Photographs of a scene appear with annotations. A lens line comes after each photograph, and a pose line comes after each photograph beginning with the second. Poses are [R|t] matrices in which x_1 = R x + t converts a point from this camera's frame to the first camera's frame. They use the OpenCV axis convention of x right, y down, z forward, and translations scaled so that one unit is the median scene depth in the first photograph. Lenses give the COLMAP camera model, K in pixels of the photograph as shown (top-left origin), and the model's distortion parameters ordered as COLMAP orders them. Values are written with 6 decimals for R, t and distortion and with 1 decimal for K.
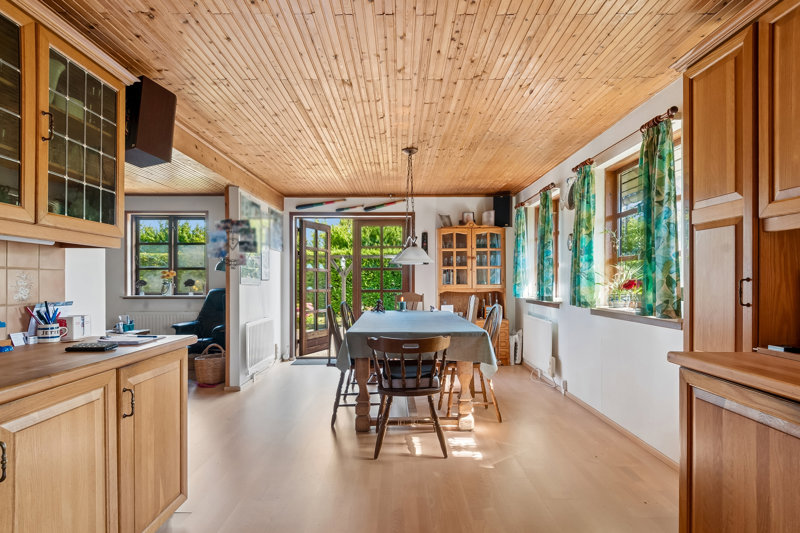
lens RADIAL K [[432.2, 0, 405.1], [0, 432.2, 279.1], [0, 0, 1]] dist [-0.001249, -0.001389]
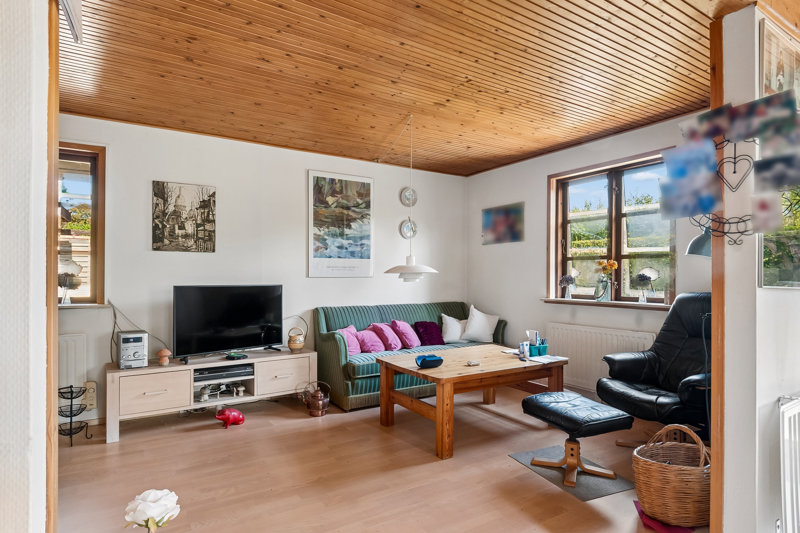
lens RADIAL K [[432.2, 0, 405.1], [0, 432.2, 279.1], [0, 0, 1]] dist [-0.001249, -0.001389]
pose [[0.528143, 0.002418, -0.849152, -0.195489], [-0.000044, 0.999996, 0.002821, 0.005991], [0.849156, -0.001453, 0.528141, 0.472799]]
